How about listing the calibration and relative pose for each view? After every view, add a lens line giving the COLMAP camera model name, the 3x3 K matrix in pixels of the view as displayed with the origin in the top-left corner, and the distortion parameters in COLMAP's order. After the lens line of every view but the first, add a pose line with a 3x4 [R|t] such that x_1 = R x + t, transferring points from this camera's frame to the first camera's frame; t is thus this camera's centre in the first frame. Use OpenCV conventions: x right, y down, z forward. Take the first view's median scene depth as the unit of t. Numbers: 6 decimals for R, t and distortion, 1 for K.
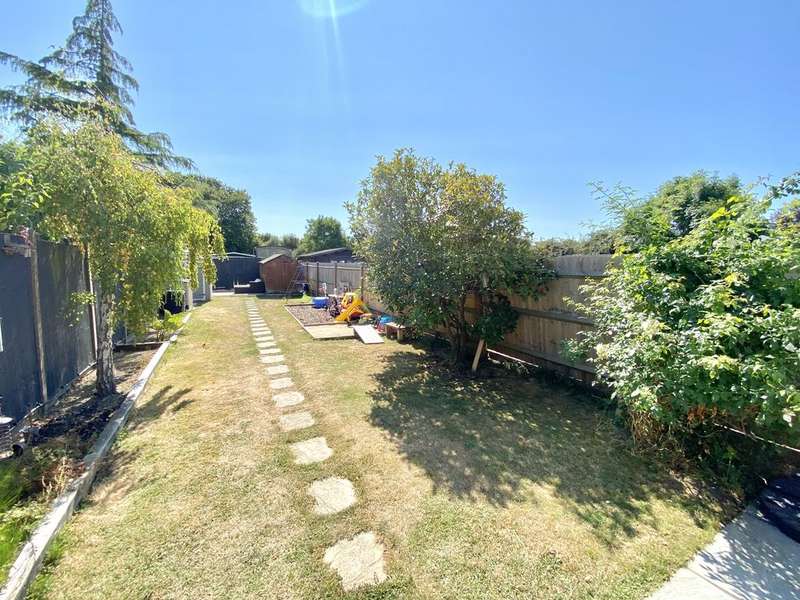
lens RADIAL K [[323.6, 0, 399.0], [0, 323.6, 301.9], [0, 0, 1]] dist [0.024014, -0.022513]
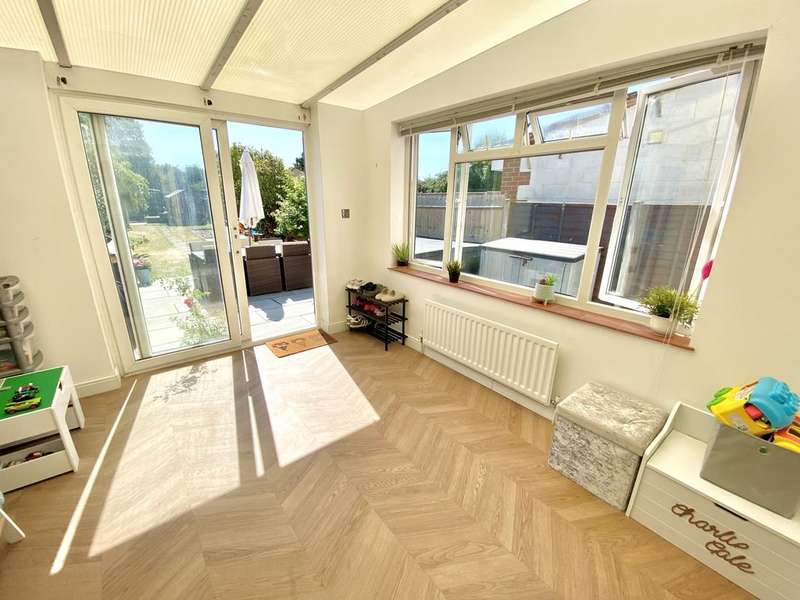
lens RADIAL K [[323.6, 0, 399.0], [0, 323.6, 301.9], [0, 0, 1]] dist [0.024014, -0.022513]
pose [[0.978952, -0.065143, 0.193415, 0.320899], [0.026407, 0.980155, 0.196466, 0.090389], [-0.202375, -0.187223, 0.961245, -0.813668]]
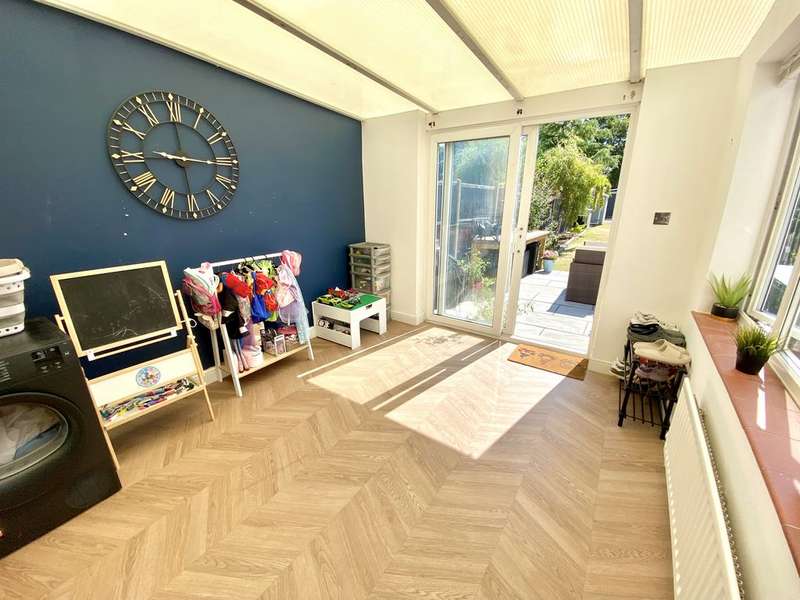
lens RADIAL K [[323.6, 0, 399.0], [0, 323.6, 301.9], [0, 0, 1]] dist [0.024014, -0.022513]
pose [[0.465863, 0.250992, -0.848513, 0.471932], [-0.083224, 0.967105, 0.240379, 0.081366], [0.880934, -0.041367, 0.471427, -0.732624]]
